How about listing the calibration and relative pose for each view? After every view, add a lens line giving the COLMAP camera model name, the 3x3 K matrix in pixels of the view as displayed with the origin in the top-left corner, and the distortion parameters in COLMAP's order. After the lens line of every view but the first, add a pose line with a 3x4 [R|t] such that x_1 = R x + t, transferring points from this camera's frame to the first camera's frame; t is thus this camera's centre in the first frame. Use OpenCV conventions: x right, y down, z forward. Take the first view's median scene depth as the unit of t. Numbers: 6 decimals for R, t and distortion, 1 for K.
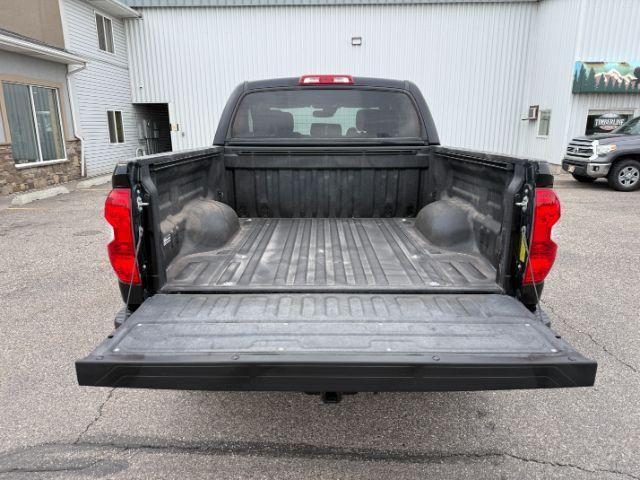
lens RADIAL K [[457.8, 0, 320.9], [0, 457.8, 241.8], [0, 0, 1]] dist [0.008522, -0.020470]
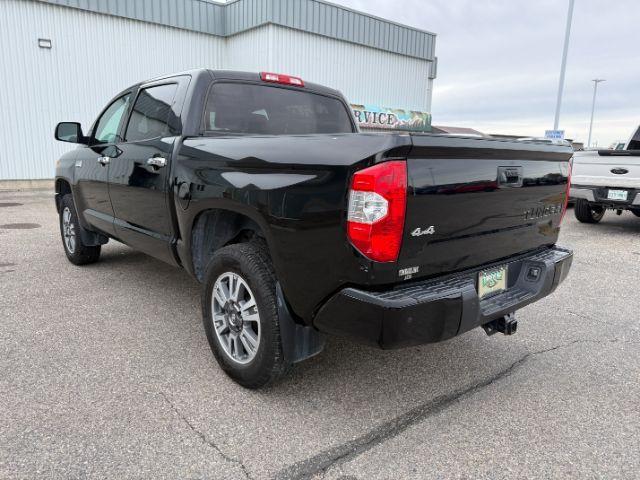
lens RADIAL K [[457.8, 0, 315.4], [0, 457.8, 241.4], [0, 0, 1]] dist [0.008522, -0.020470]
pose [[0.747236, -0.103516, 0.656448, -0.646238], [0.137068, 0.990562, 0.000177, 0.015349], [-0.650270, 0.089846, 0.754372, 0.213671]]
